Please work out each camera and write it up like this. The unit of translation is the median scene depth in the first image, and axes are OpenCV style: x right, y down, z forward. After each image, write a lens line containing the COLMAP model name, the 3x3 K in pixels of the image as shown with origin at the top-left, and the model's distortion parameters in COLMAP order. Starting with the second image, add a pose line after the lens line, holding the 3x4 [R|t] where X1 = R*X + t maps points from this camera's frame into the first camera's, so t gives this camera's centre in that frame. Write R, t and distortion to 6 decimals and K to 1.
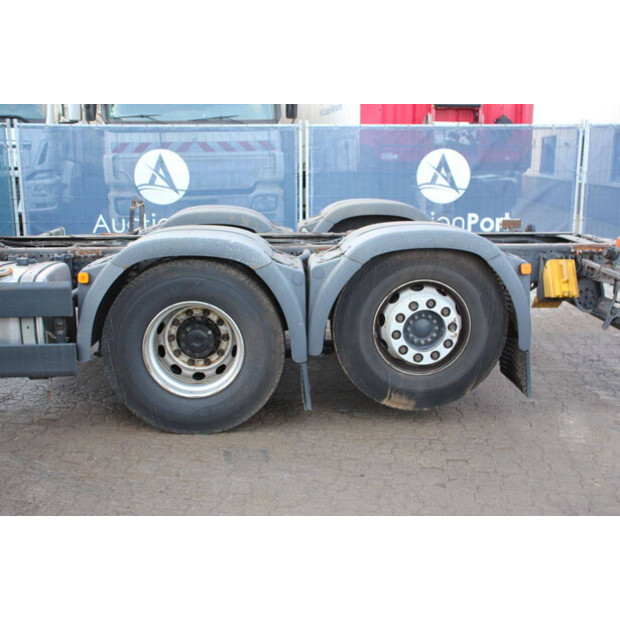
lens RADIAL K [[713.3, 0, 308.6], [0, 713.3, 305.3], [0, 0, 1]] dist [-0.011749, 0.000000]
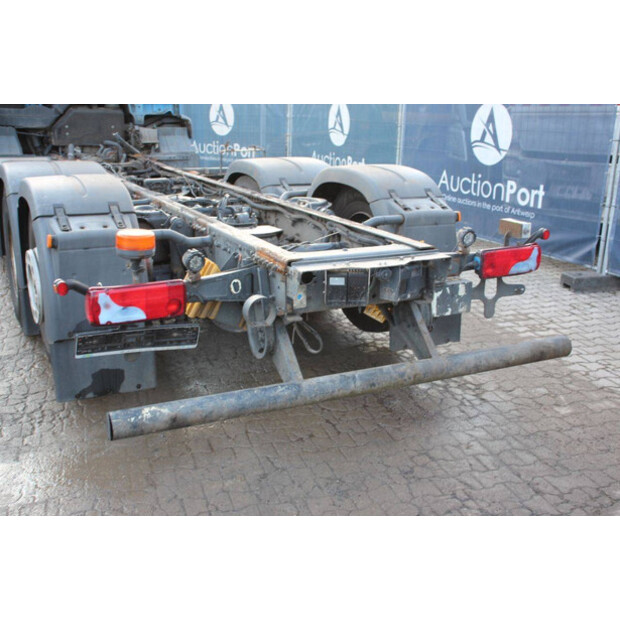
lens RADIAL K [[729.9, 0, 311.2], [0, 729.9, 313.8], [0, 0, 1]] dist [0.003132, 0.000000]
pose [[0.407513, 0.261040, -0.875095, 0.544781], [-0.211607, 0.959185, 0.187583, -0.087960], [0.888344, 0.108733, 0.446118, 0.421201]]
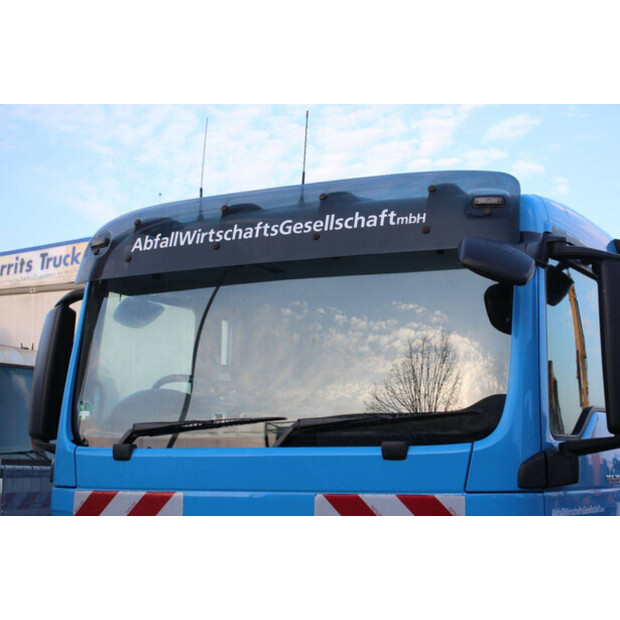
lens RADIAL K [[1177.5, 0, 312.2], [0, 1177.5, 303.9], [0, 0, 1]] dist [0.229784, 0.000000]
pose [[0.504359, 0.130780, 0.853533, -1.106162], [0.178209, 0.951419, -0.251084, -0.080024], [-0.844904, 0.278744, 0.456551, 0.263978]]
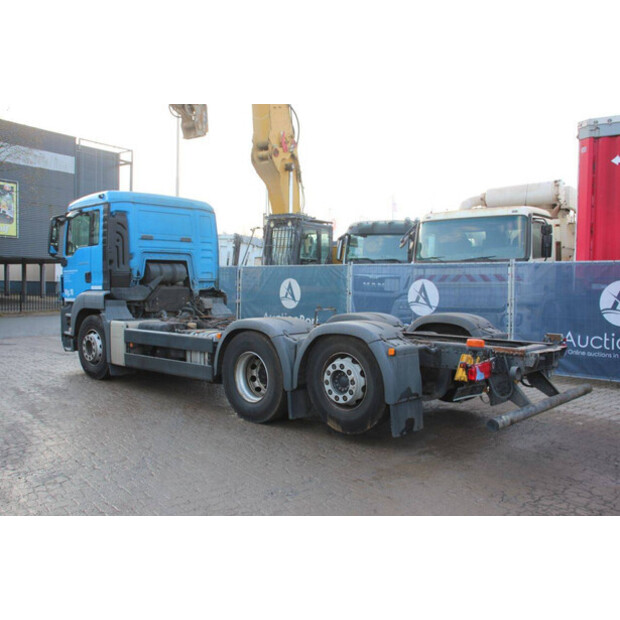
lens RADIAL K [[606.1, 0, 304.8], [0, 606.1, 308.0], [0, 0, 1]] dist [-0.070557, 0.000000]
pose [[0.689472, 0.038893, -0.723267, 0.533143], [-0.162539, 0.981398, -0.102171, 0.010601], [0.705839, 0.188003, 0.682968, -0.033397]]
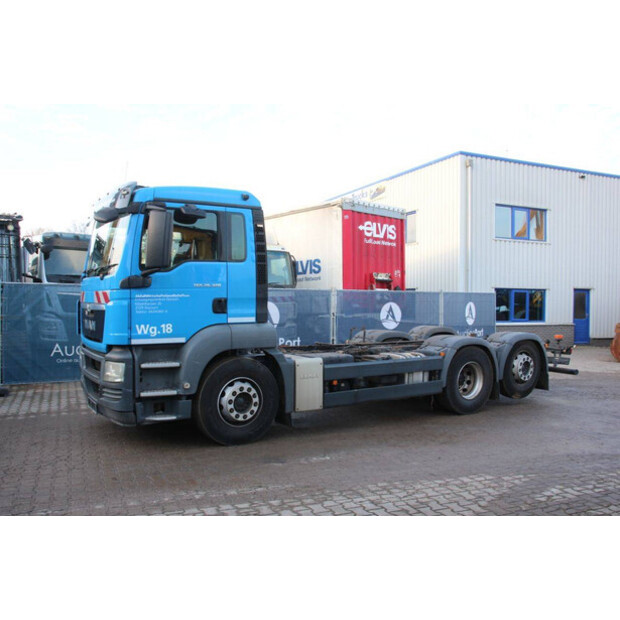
lens RADIAL K [[567.0, 0, 309.5], [0, 567.0, 310.3], [0, 0, 1]] dist [-0.091485, 0.000000]
pose [[0.869087, 0.000411, 0.494659, -0.798309], [0.092714, 0.982142, -0.163709, 0.043119], [-0.485893, 0.188139, 0.853529, -0.249983]]
